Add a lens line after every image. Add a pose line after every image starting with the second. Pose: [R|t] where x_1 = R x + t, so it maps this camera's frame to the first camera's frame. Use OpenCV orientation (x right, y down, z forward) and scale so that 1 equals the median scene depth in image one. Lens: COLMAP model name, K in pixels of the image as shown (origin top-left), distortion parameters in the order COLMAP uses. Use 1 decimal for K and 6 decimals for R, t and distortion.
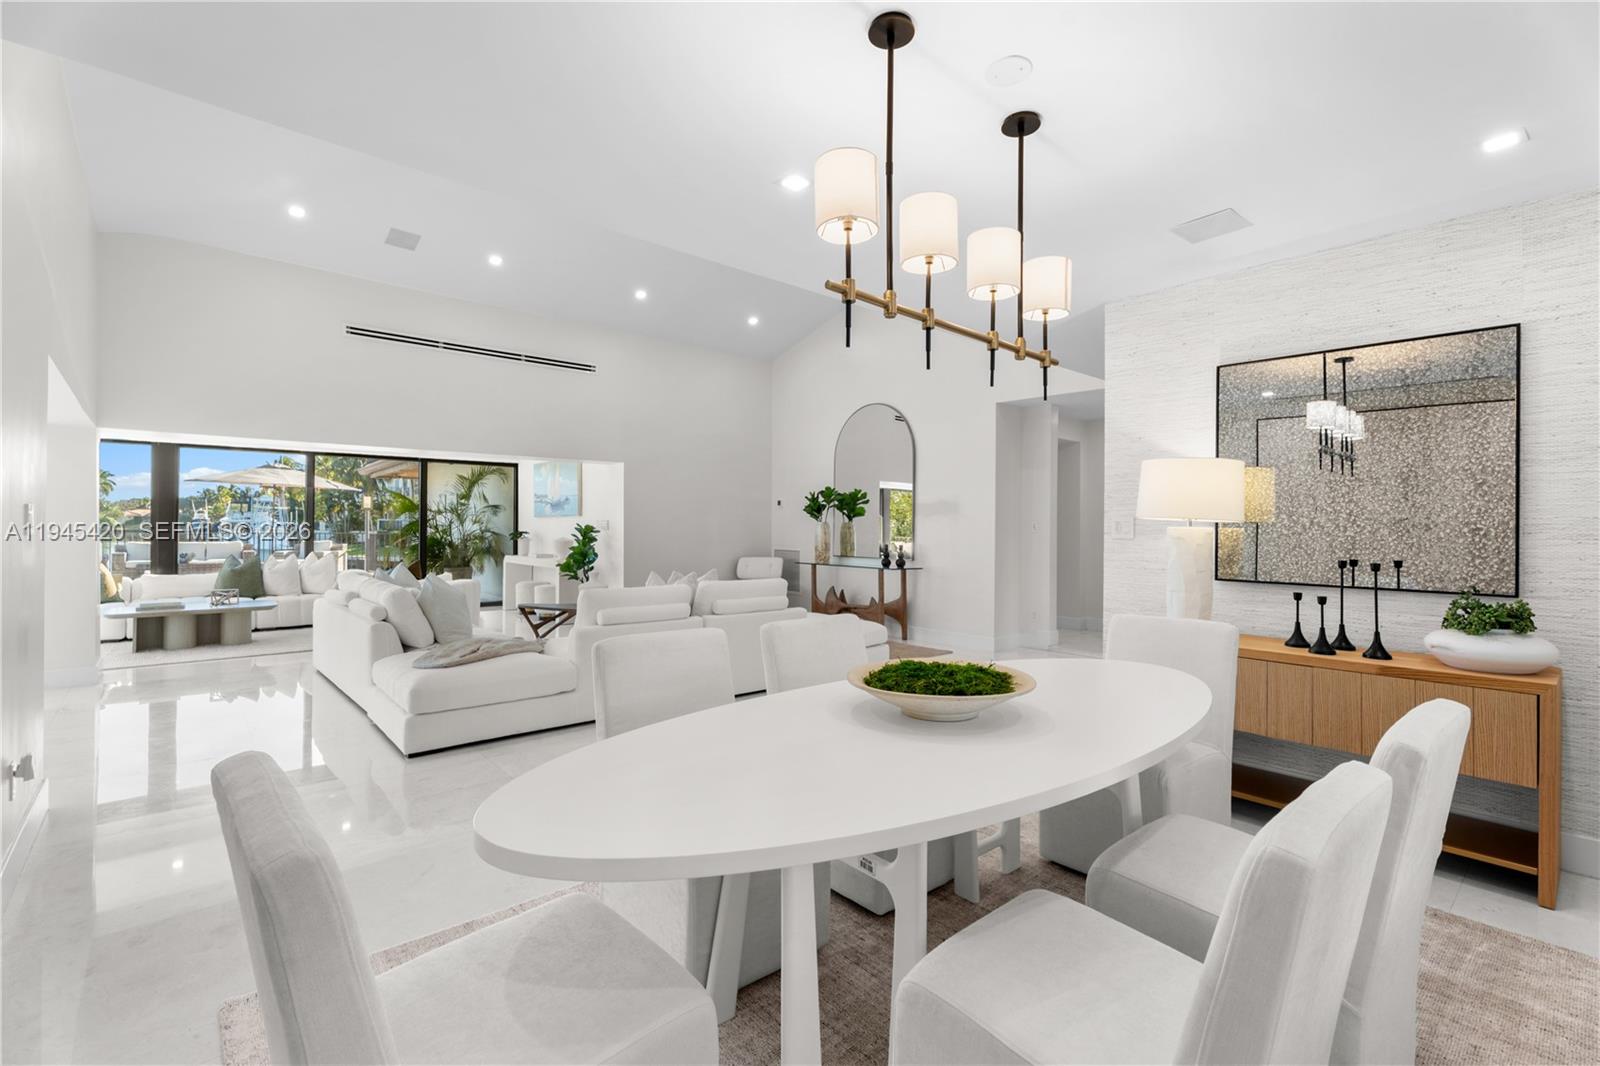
lens RADIAL K [[713.2, 0, 799.6], [0, 713.2, 527.5], [0, 0, 1]] dist [-0.001660, -0.000015]
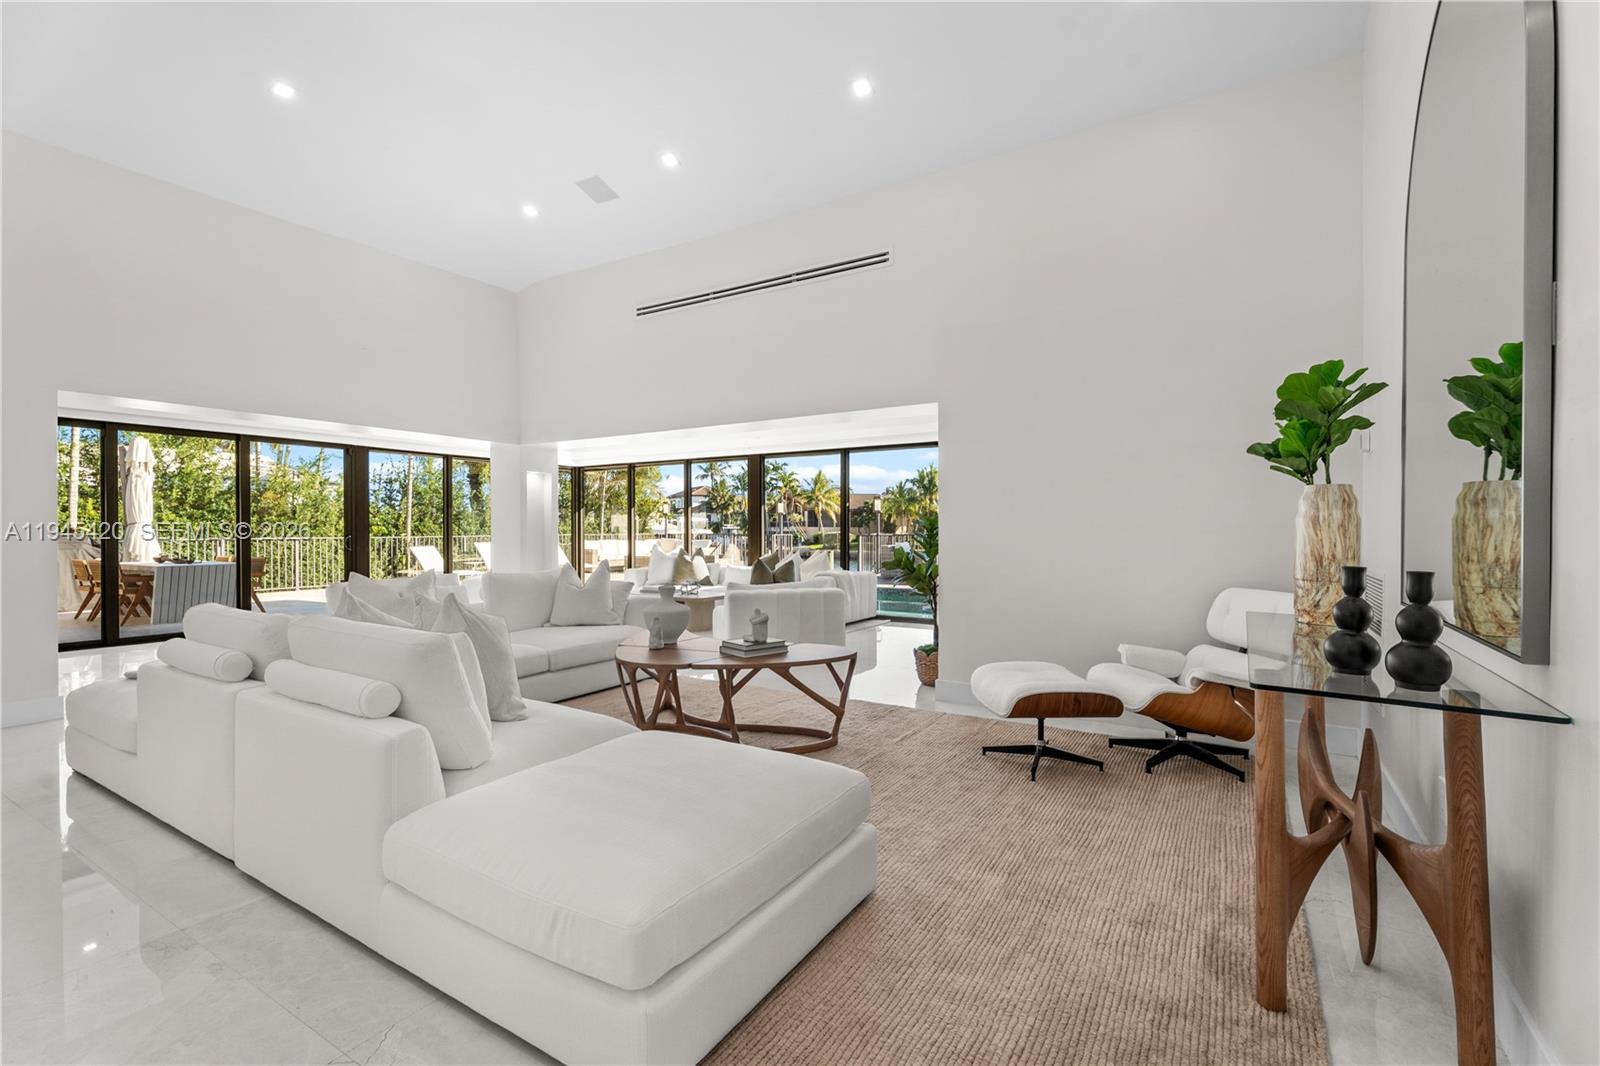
lens RADIAL K [[713.2, 0, 797.0], [0, 713.2, 530.7], [0, 0, 1]] dist [-0.001660, -0.000015]
pose [[0.275428, 0.004069, -0.961313, 0.317973], [-0.001631, 0.999992, 0.003766, 0.011992], [0.961320, 0.000531, 0.275432, 0.861894]]
